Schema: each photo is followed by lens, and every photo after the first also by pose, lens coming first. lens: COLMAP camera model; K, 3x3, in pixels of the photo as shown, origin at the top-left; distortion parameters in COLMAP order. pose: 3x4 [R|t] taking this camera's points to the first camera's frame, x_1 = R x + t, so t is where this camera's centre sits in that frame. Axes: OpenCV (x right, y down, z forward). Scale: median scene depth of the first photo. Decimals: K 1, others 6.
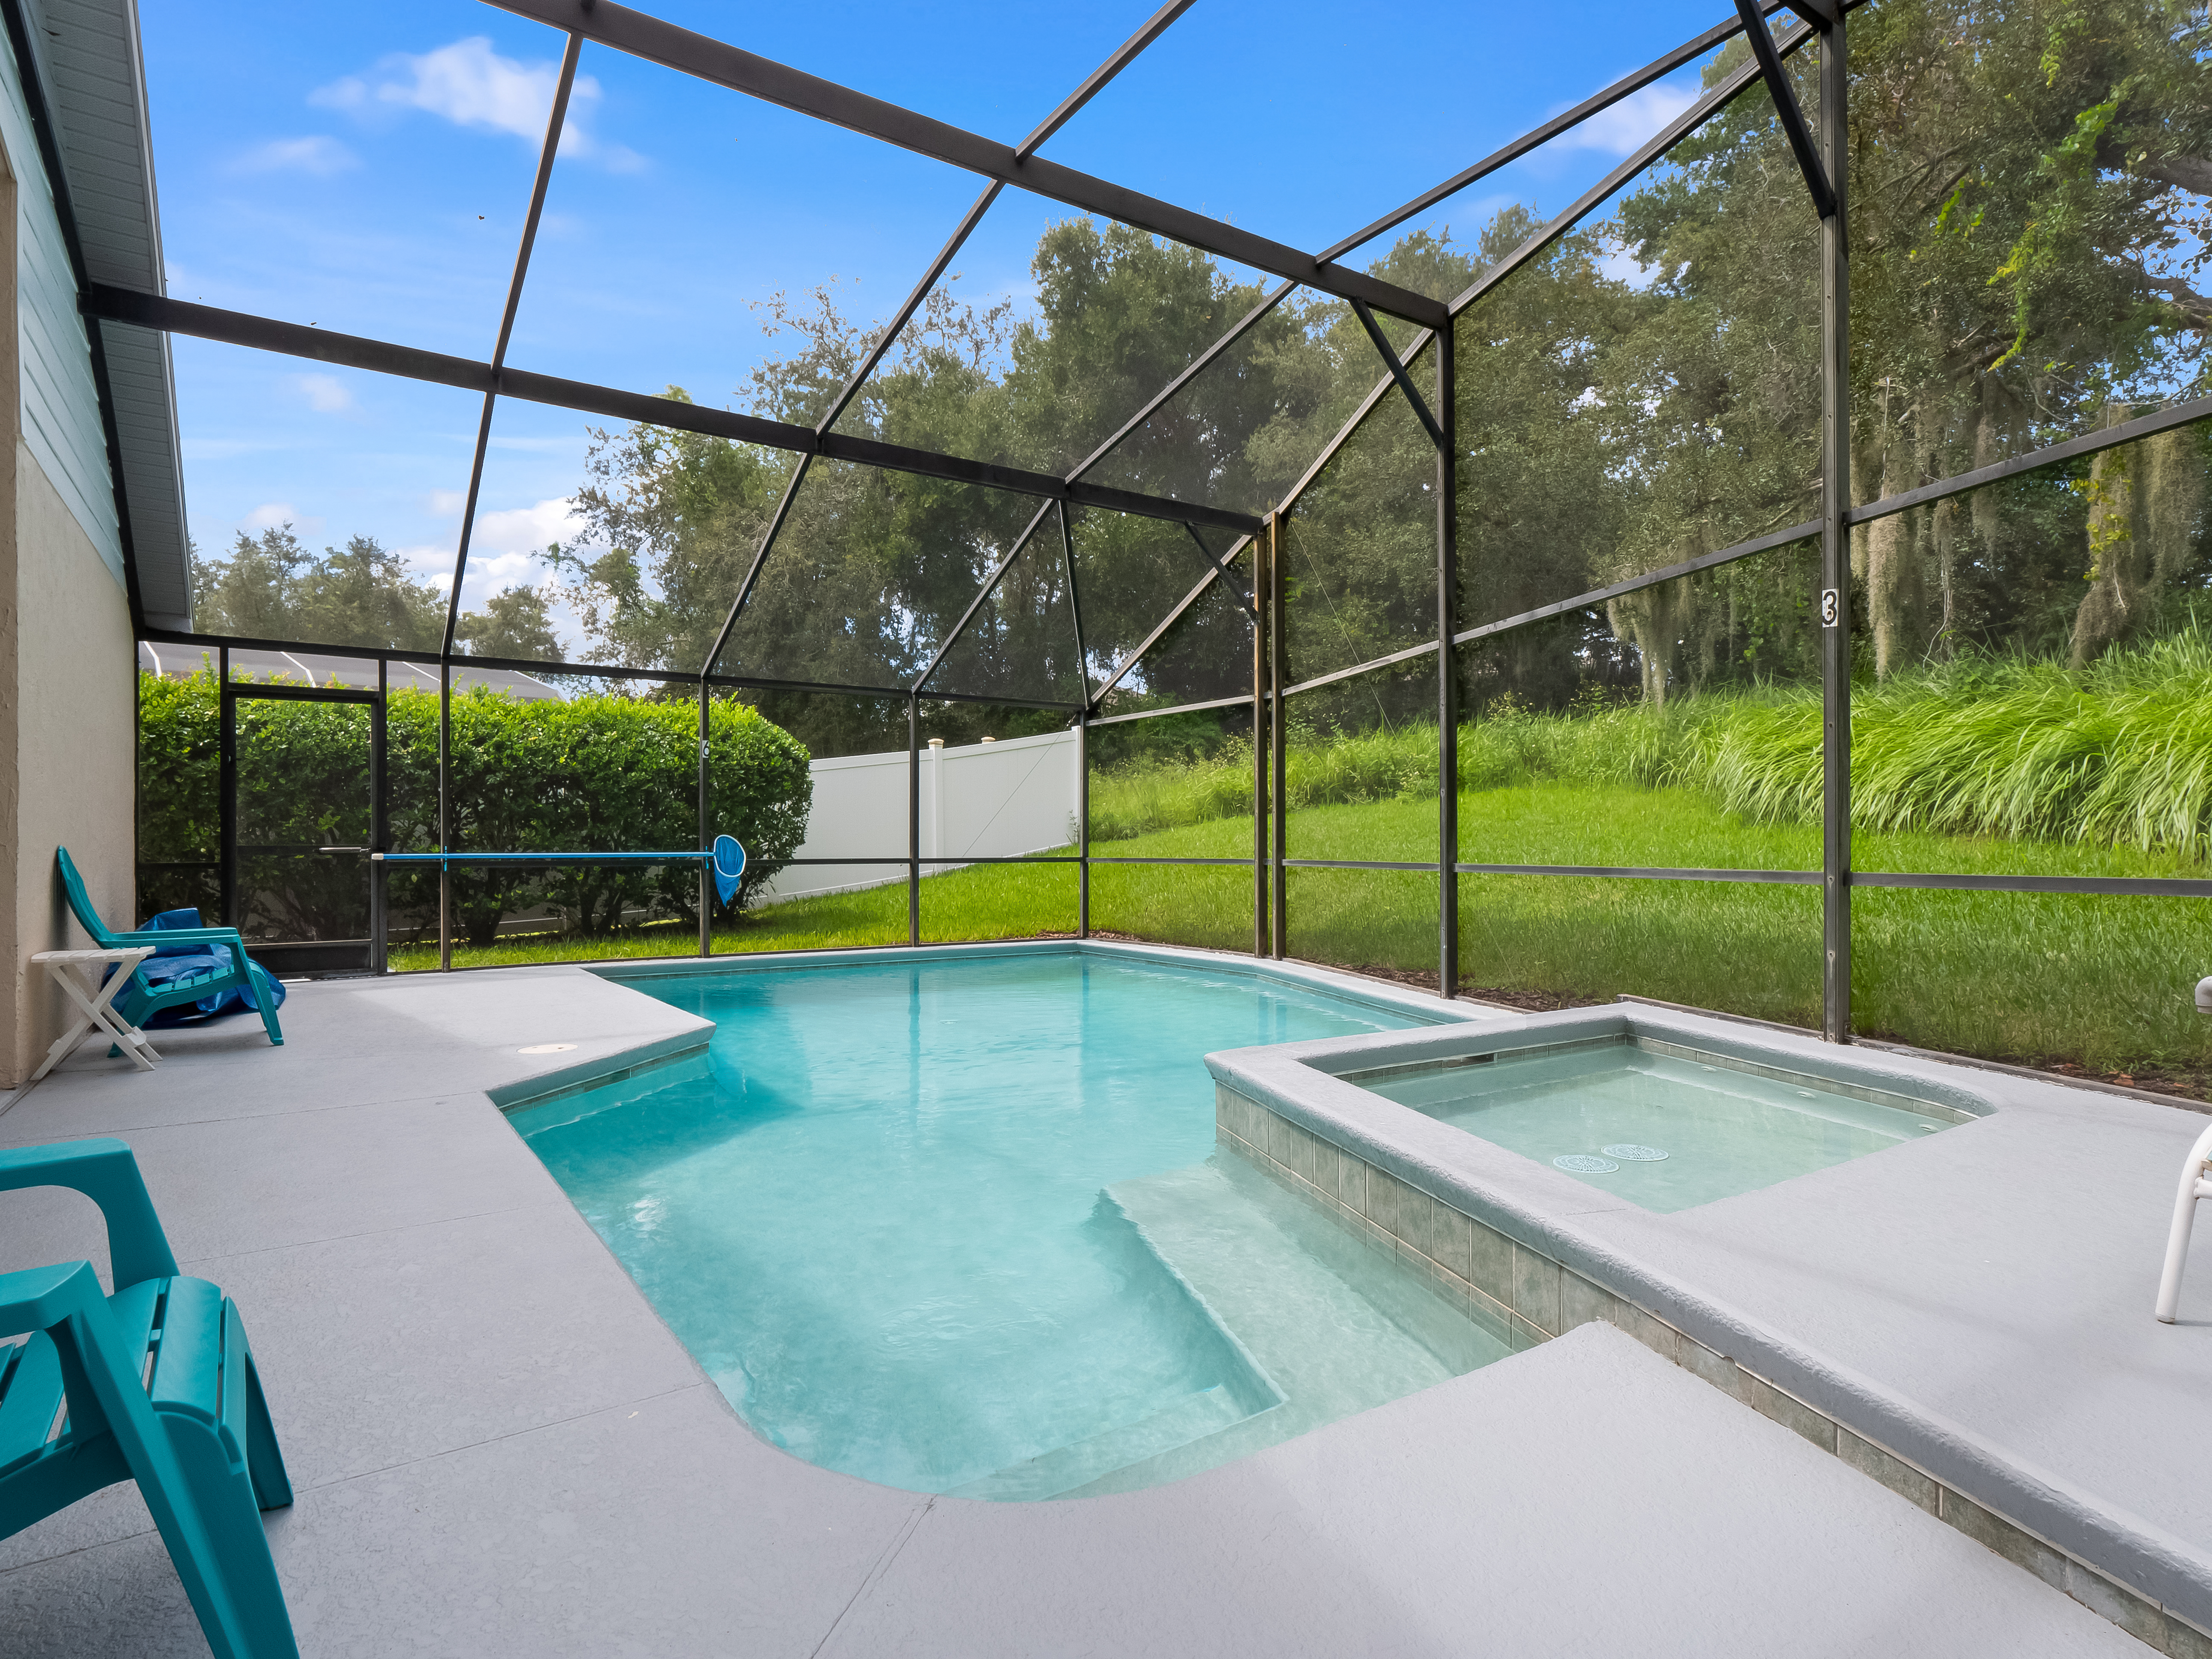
lens RADIAL K [[1210.2, 0, 1105.9], [0, 1210.2, 848.5], [0, 0, 1]] dist [0.001160, -0.000597]
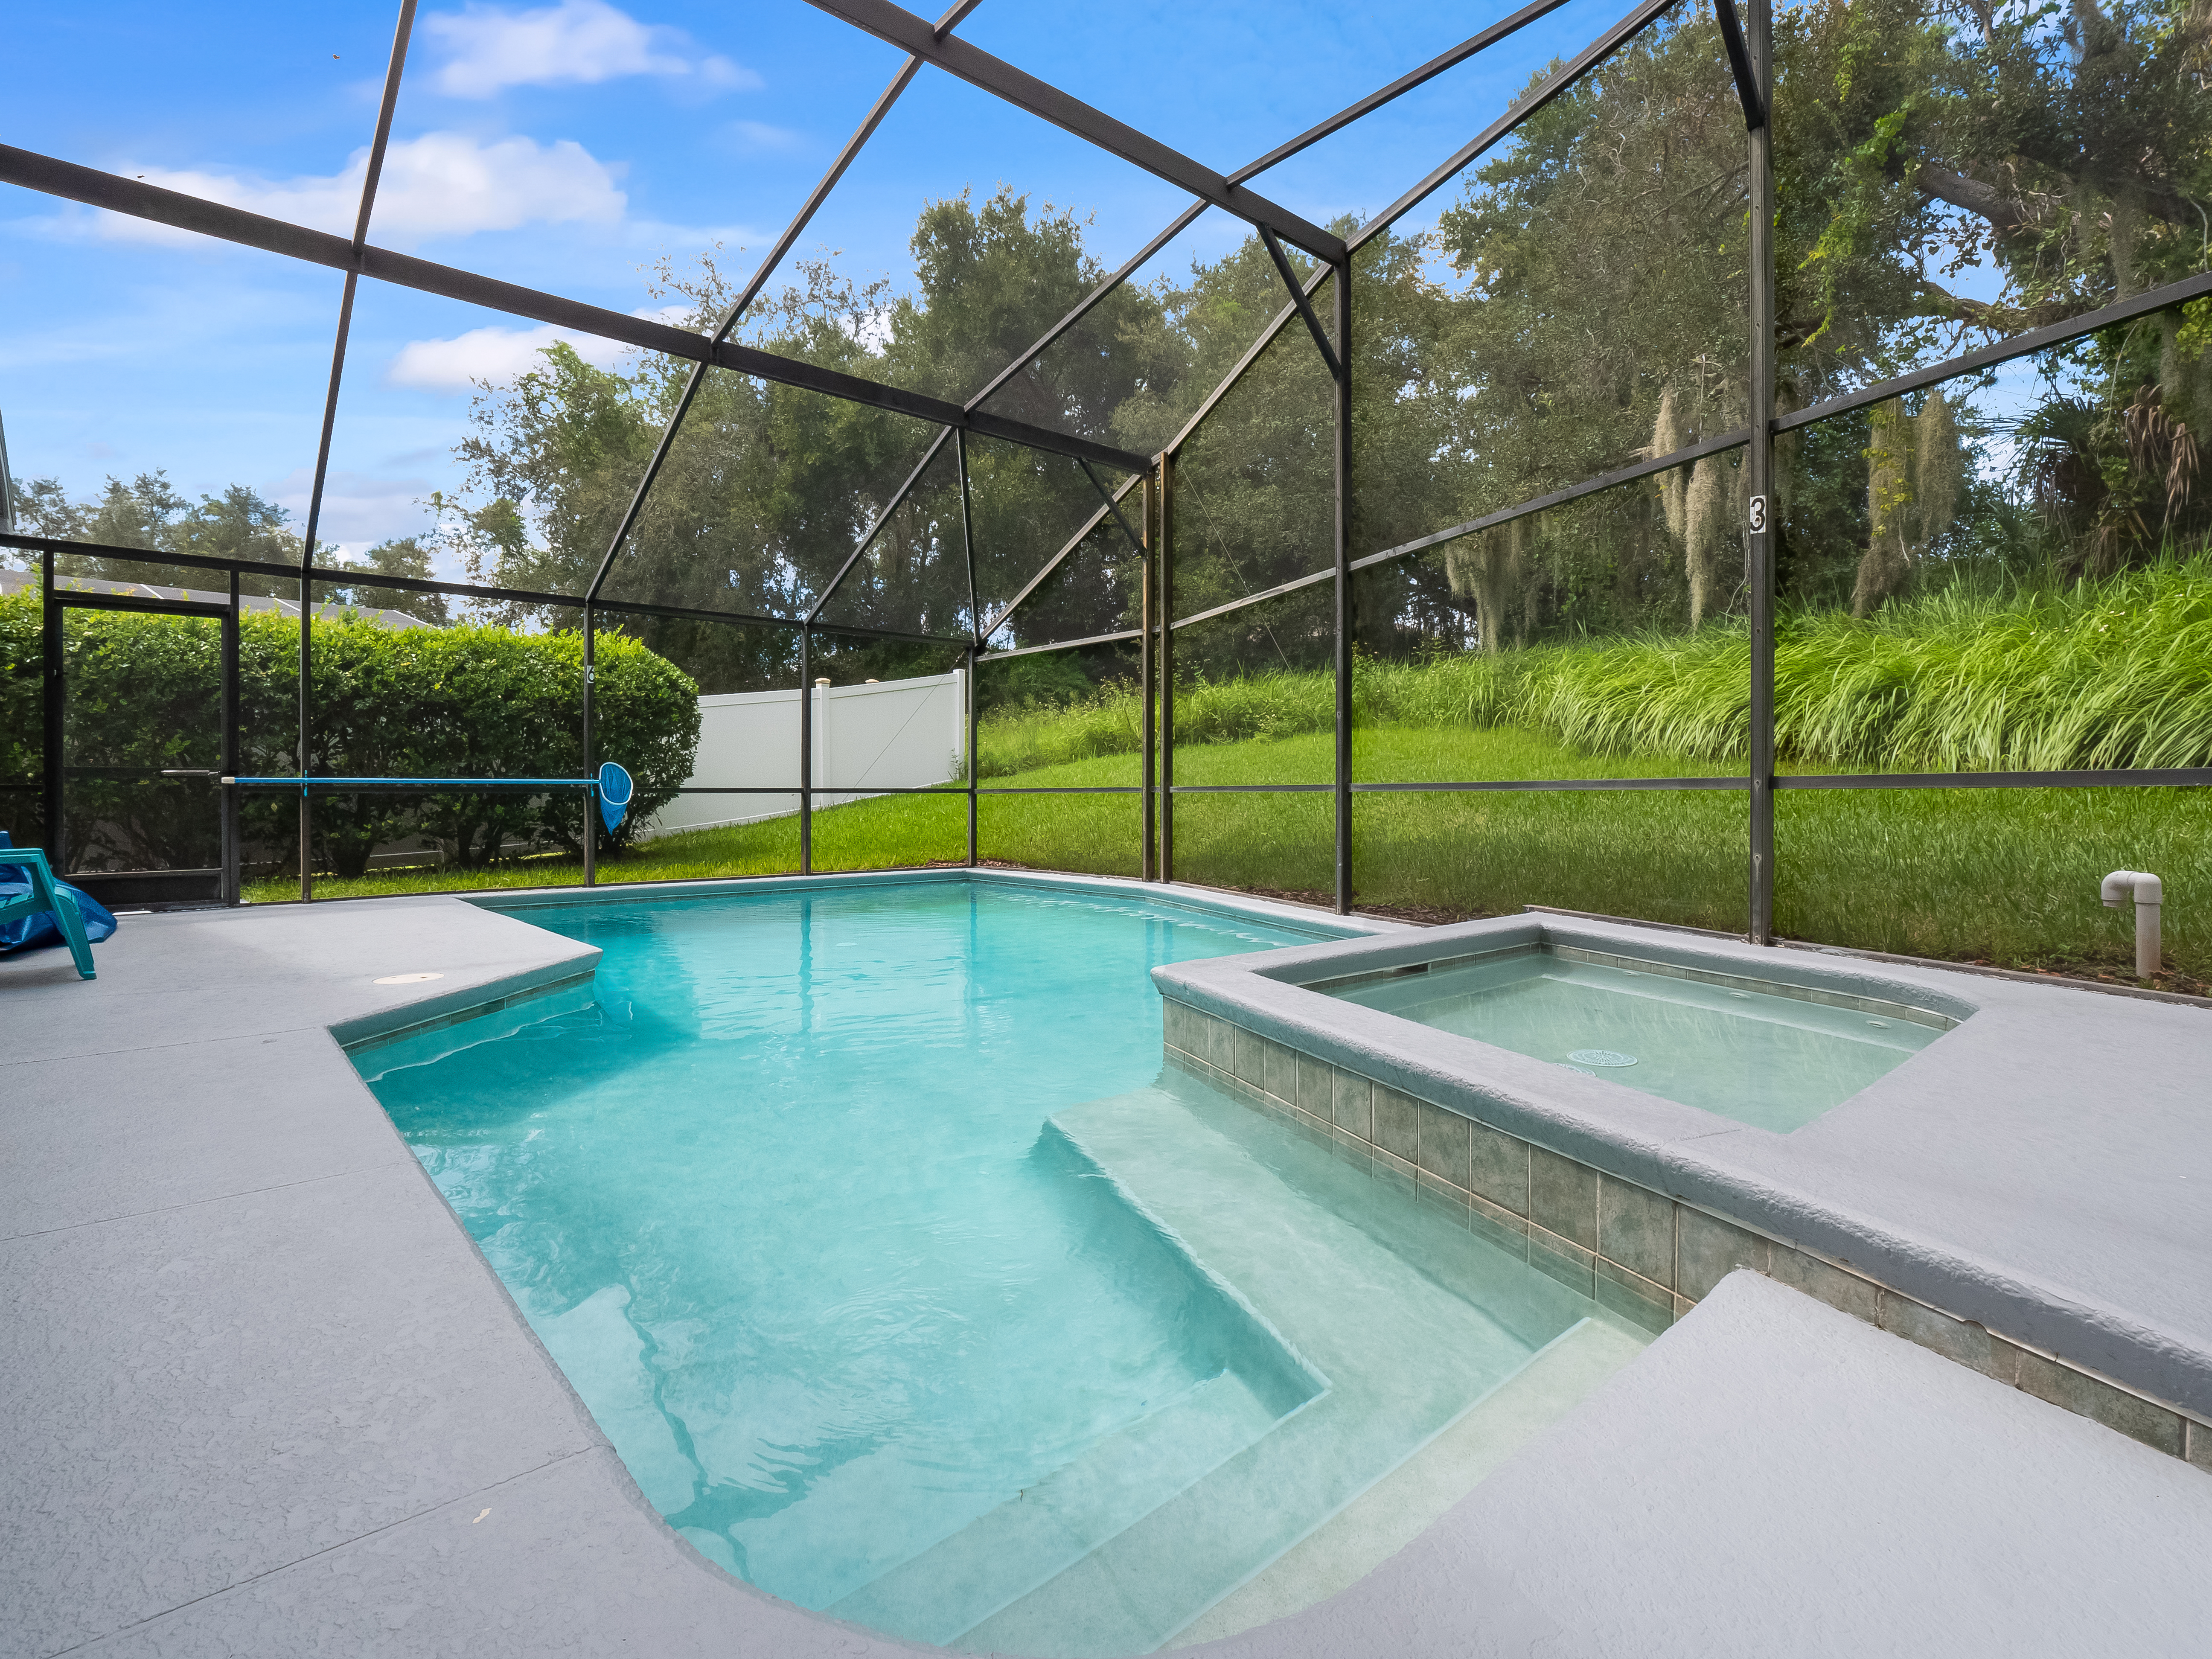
lens RADIAL K [[1091.6, 0, 1099.0], [0, 1091.6, 793.6], [0, 0, 1]] dist [-0.009204, -0.004767]
pose [[0.993085, -0.000587, 0.117392, -0.022827], [0.000728, 0.999999, -0.001162, 0.014545], [-0.117392, 0.001240, 0.993085, 0.067882]]
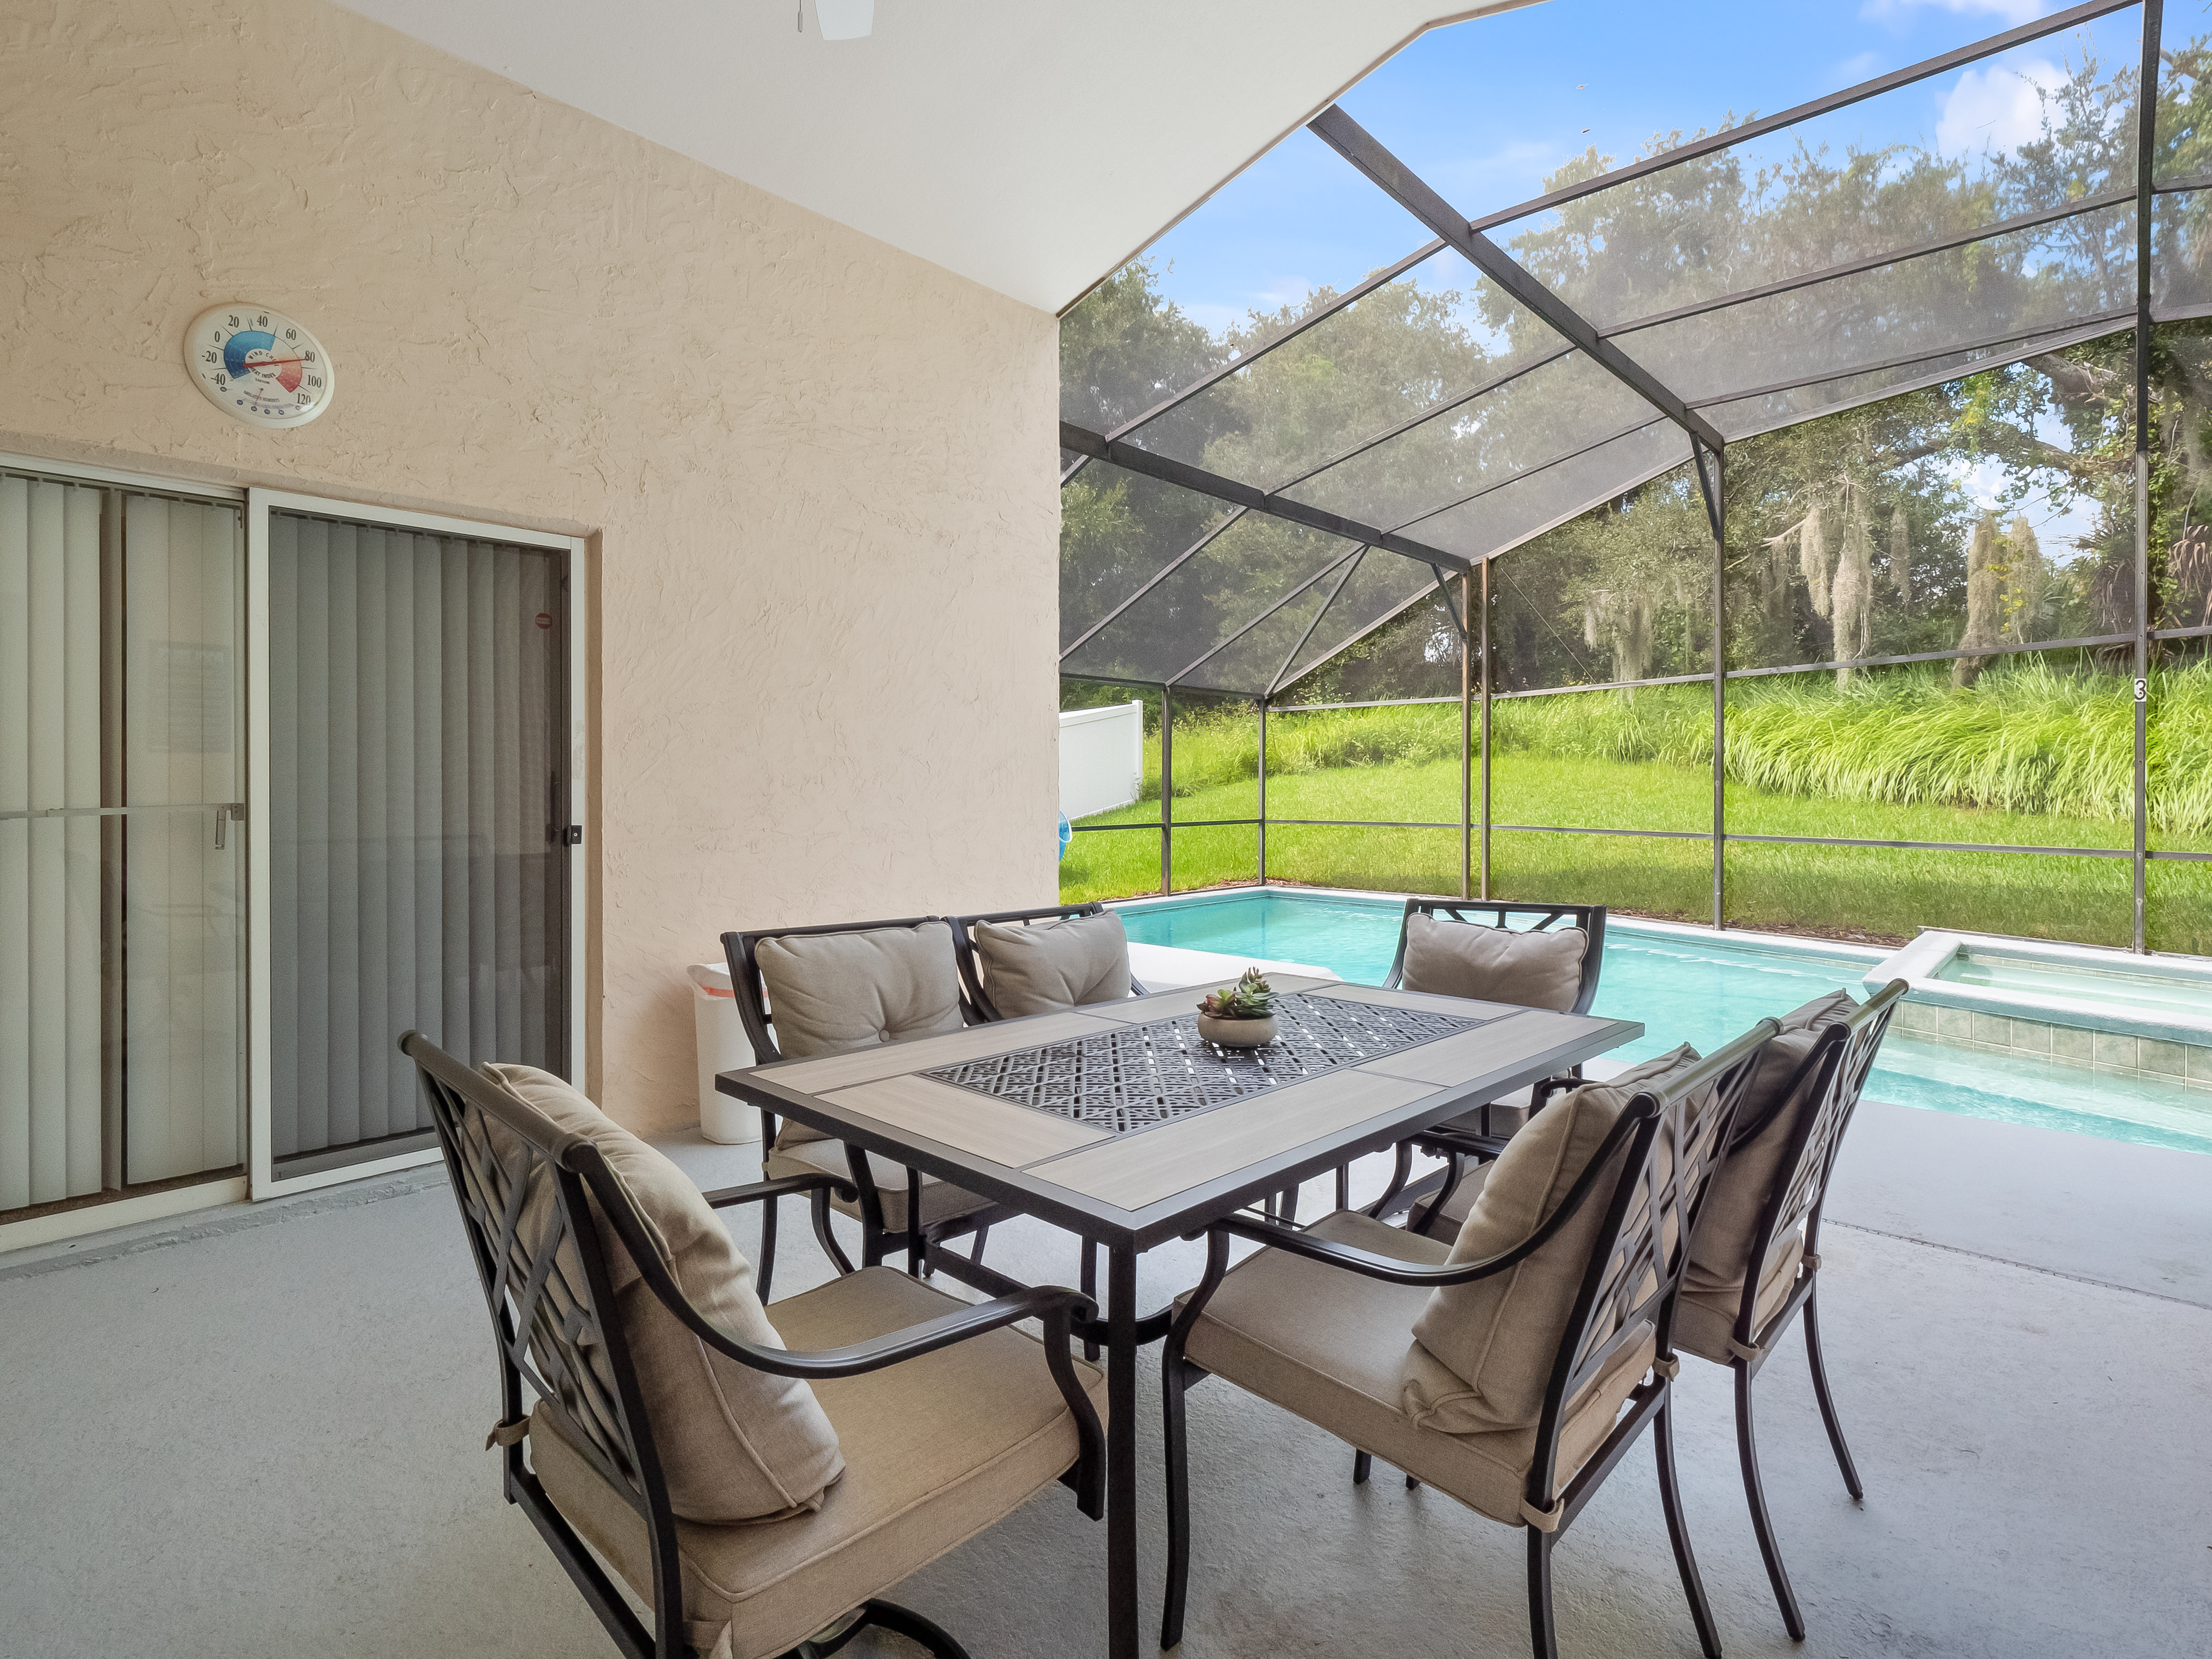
lens RADIAL K [[1092.7, 0, 1162.3], [0, 1092.7, 789.6], [0, 0, 1]] dist [0.013216, -0.000033]
pose [[0.967363, -0.003103, 0.253376, -0.445798], [0.002480, 0.999993, 0.002779, -0.029500], [-0.253383, -0.002060, 0.967364, -0.047211]]
